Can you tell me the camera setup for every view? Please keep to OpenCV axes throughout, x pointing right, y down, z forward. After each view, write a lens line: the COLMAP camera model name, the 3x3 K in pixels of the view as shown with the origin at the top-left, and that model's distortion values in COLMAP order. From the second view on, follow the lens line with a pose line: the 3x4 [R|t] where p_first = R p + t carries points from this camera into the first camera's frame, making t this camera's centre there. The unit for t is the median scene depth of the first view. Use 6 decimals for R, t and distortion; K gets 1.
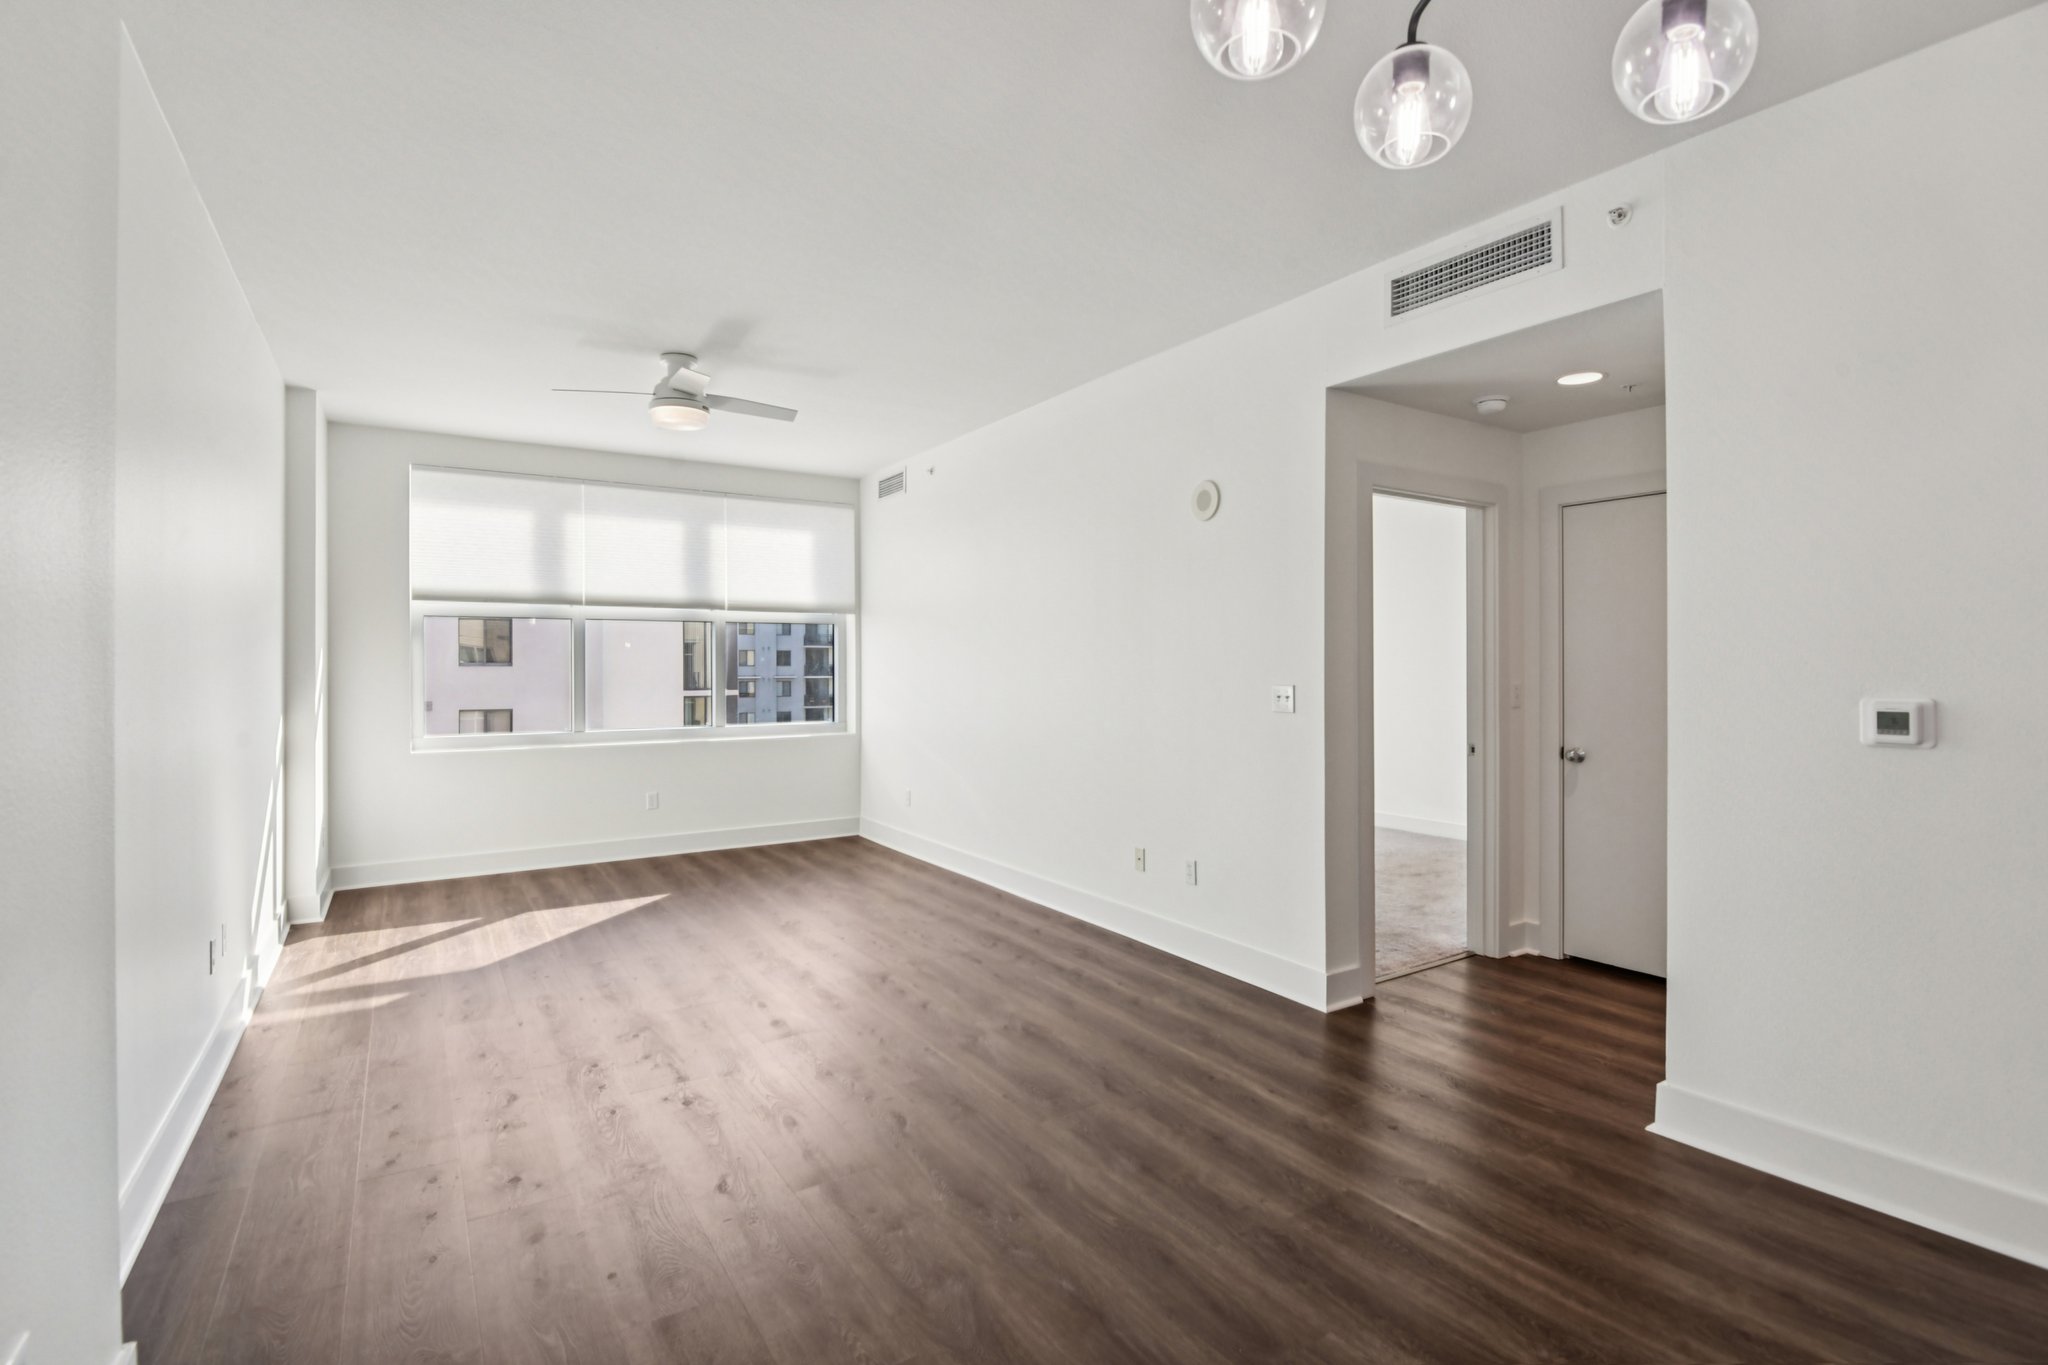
lens RADIAL K [[950.4, 0, 1024.6], [0, 950.4, 669.4], [0, 0, 1]] dist [-0.000680, -0.037987]
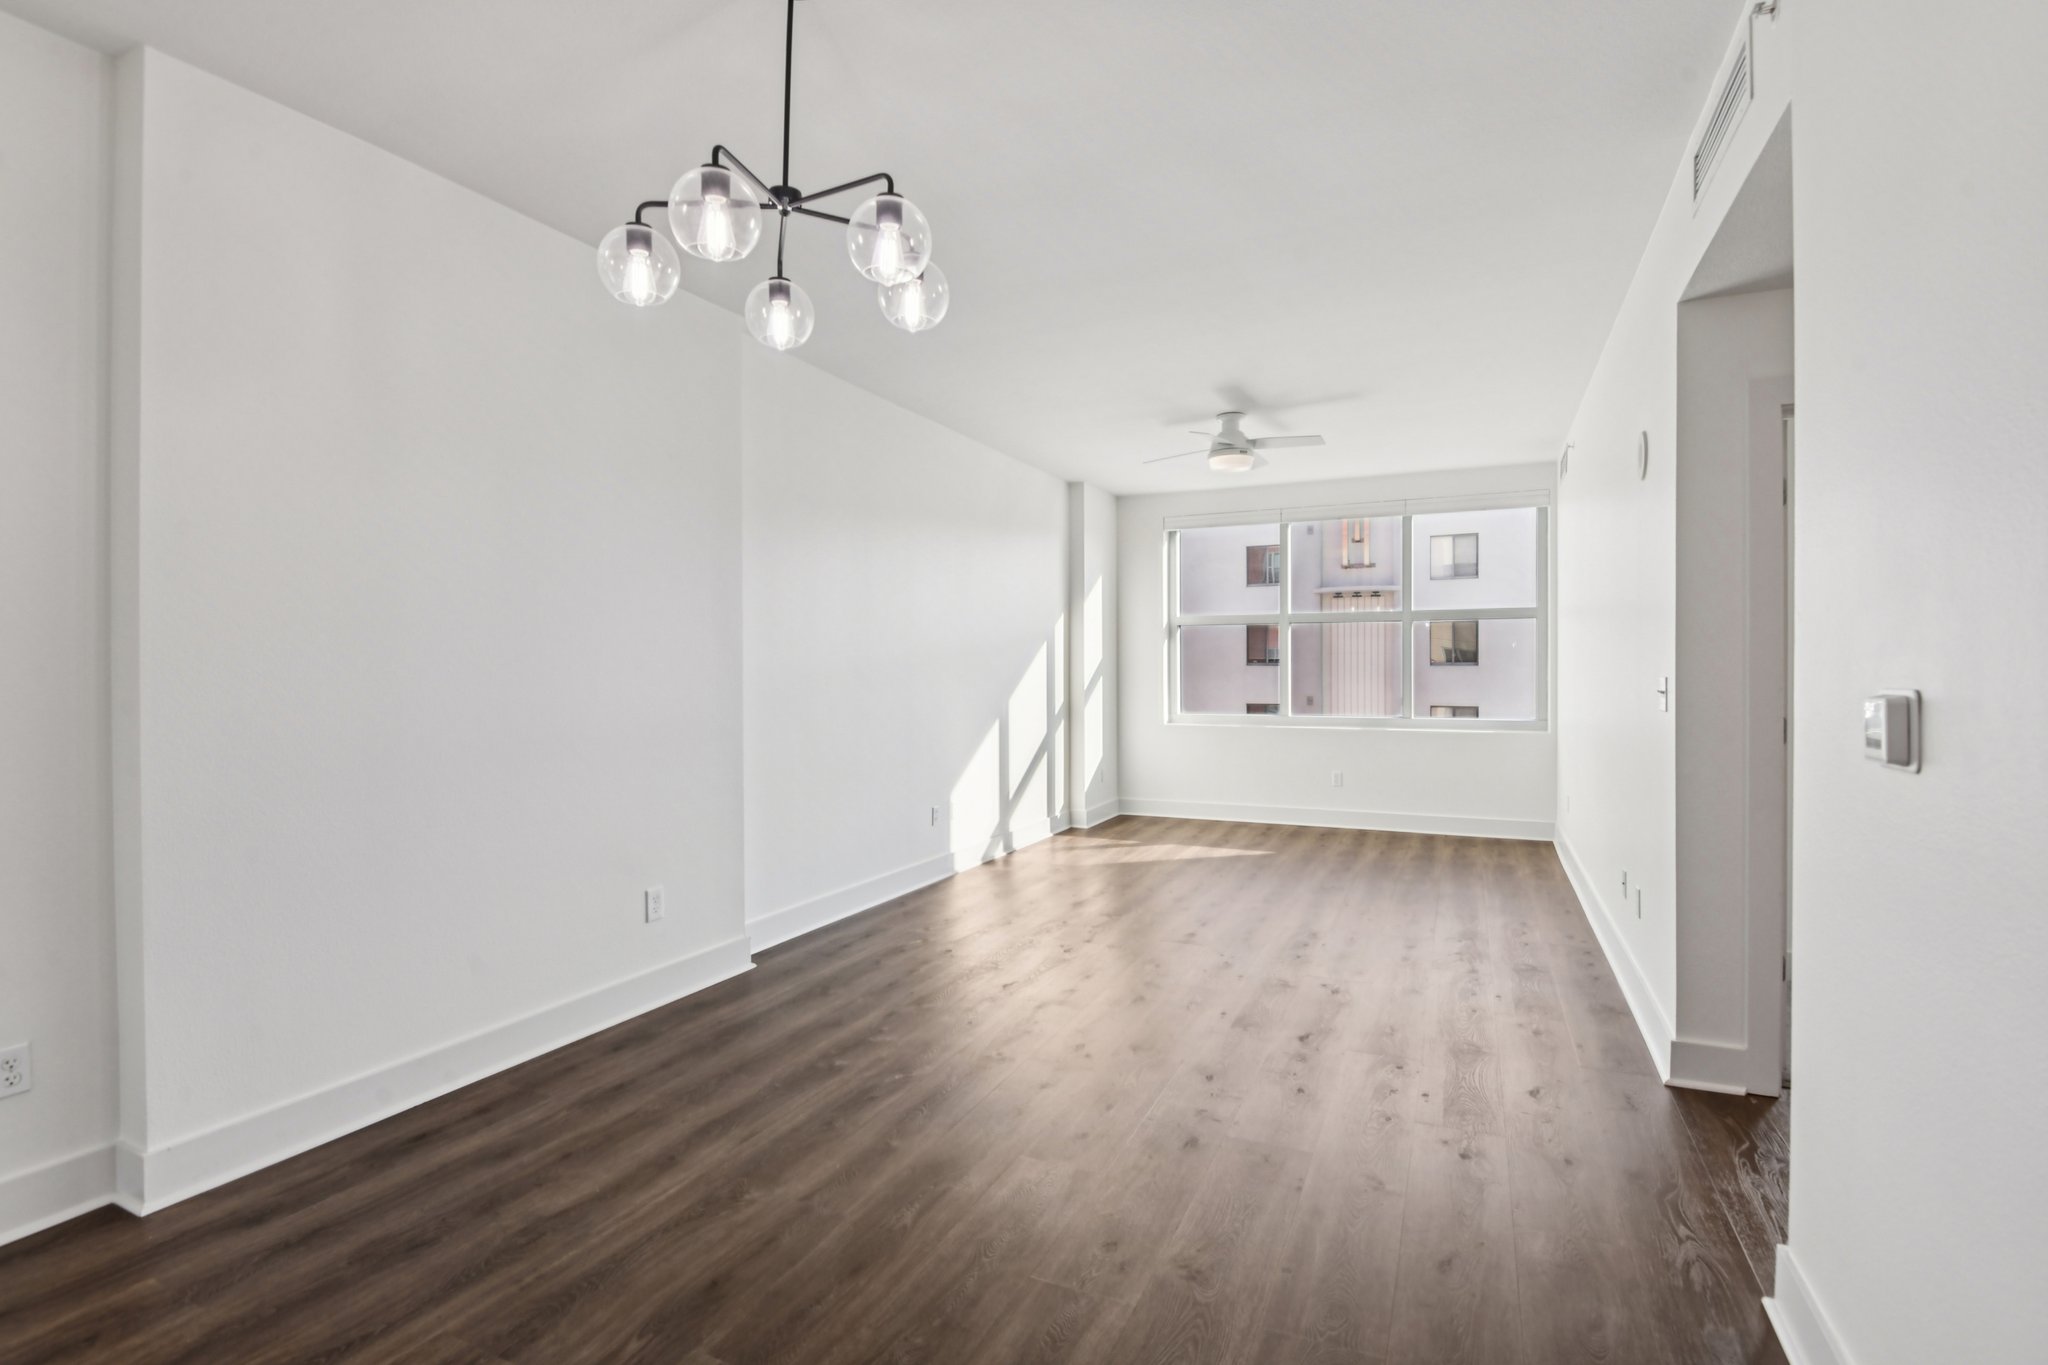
lens RADIAL K [[960.7, 0, 1030.2], [0, 960.7, 662.3], [0, 0, 1]] dist [0.006433, -0.029180]
pose [[0.537459, -0.003088, -0.843284, 0.472100], [-0.004586, 0.999968, -0.006584, 0.008287], [0.843277, 0.007406, 0.537427, 0.073419]]
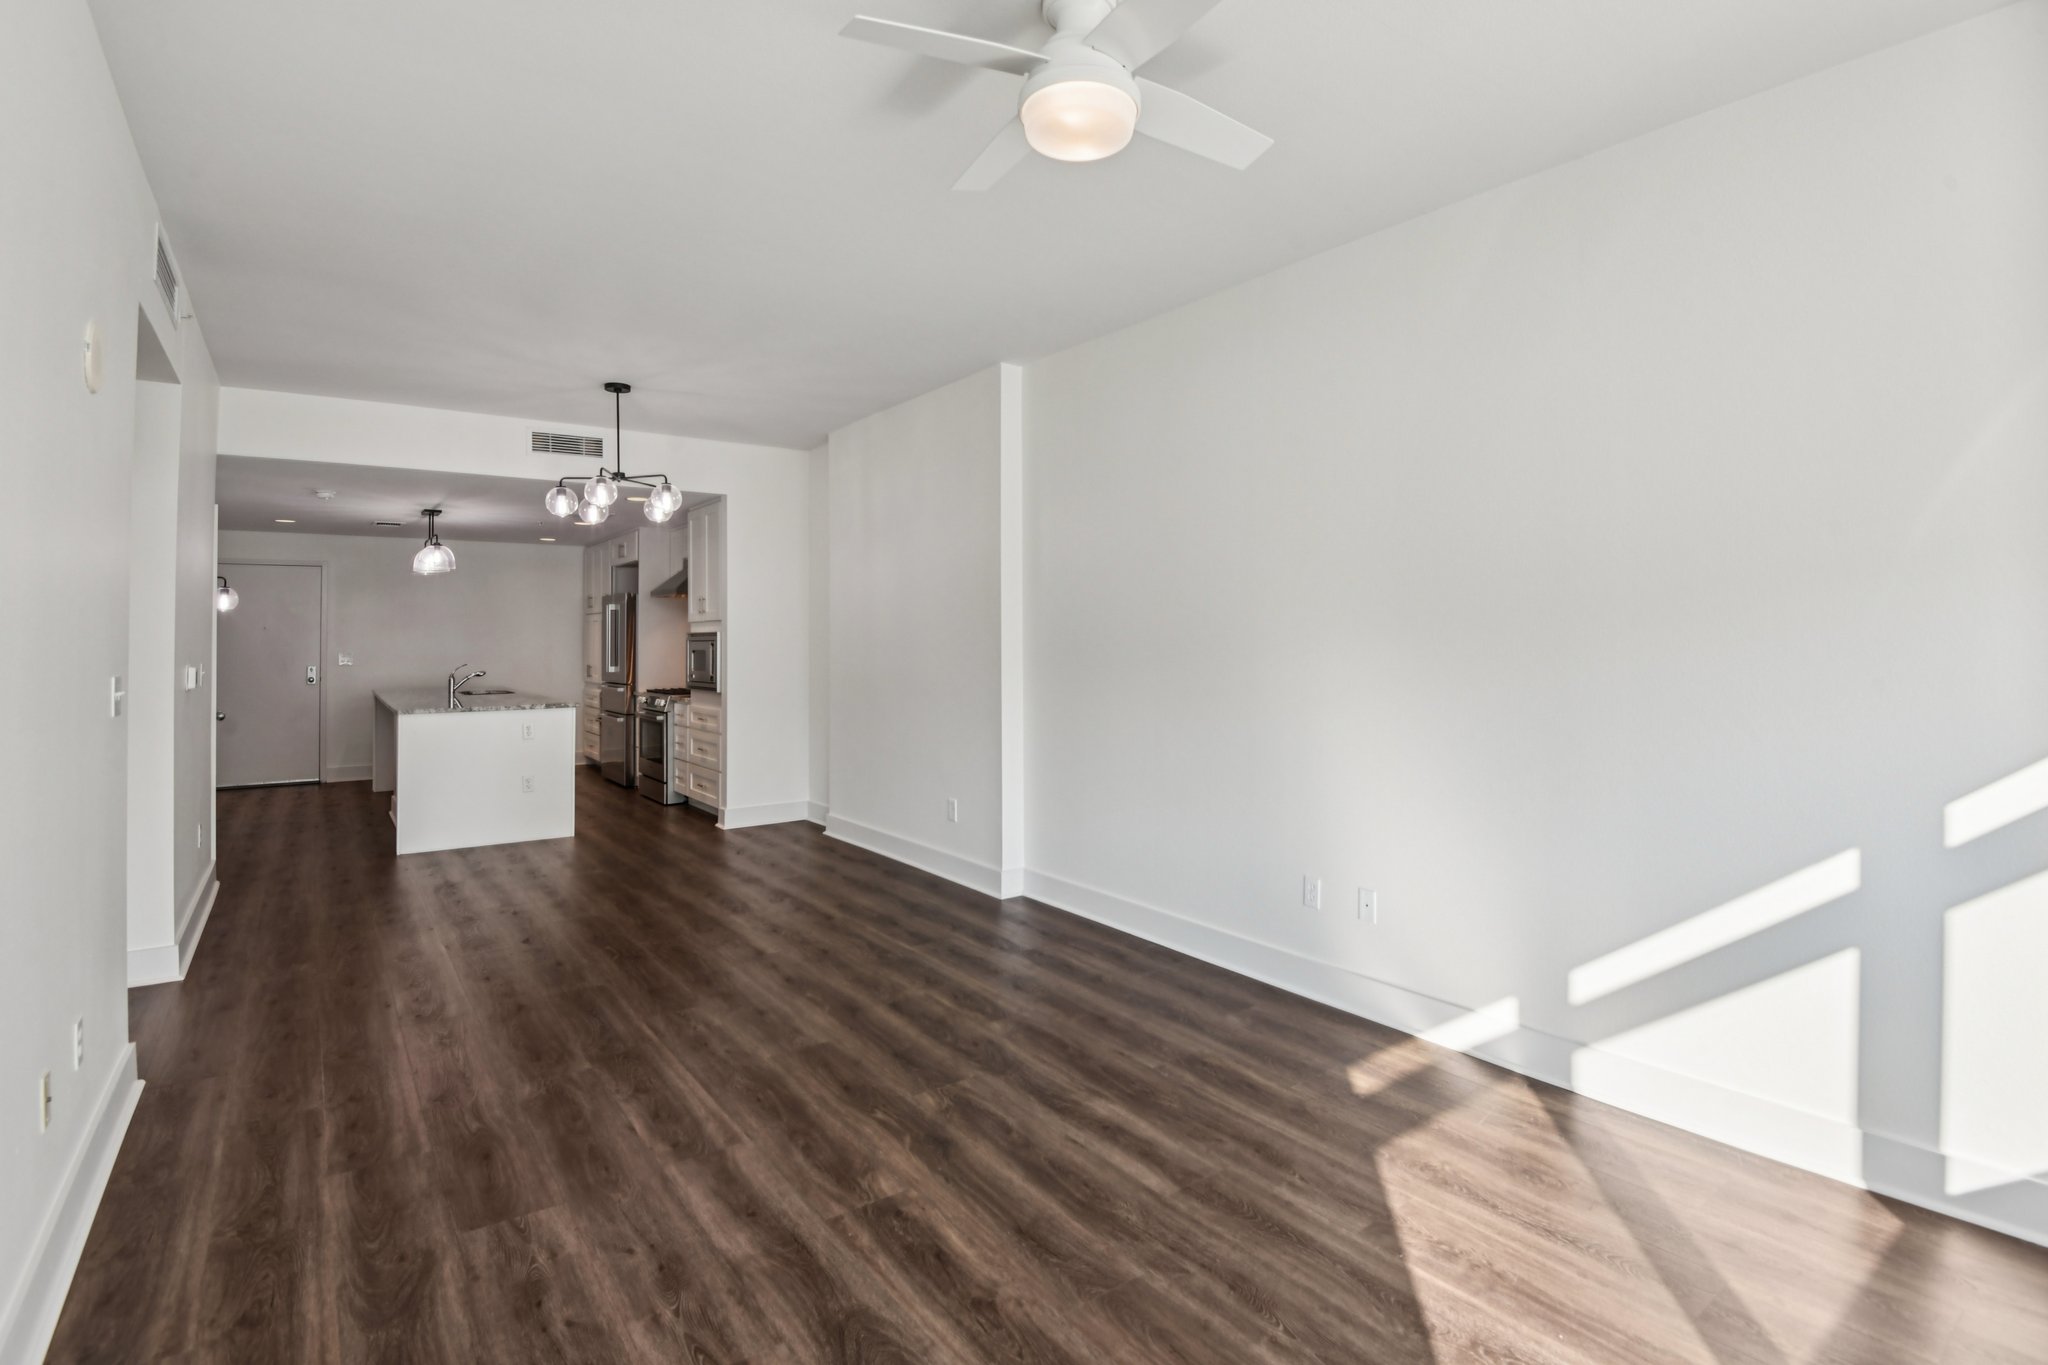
lens RADIAL K [[978.4, 0, 1021.3], [0, 978.4, 625.2], [0, 0, 1]] dist [-0.017887, -0.000467]
pose [[-0.998282, 0.009414, -0.057829, -0.253783], [0.009837, 0.999927, -0.007048, -0.007654], [0.057758, -0.007605, -0.998302, 1.227094]]
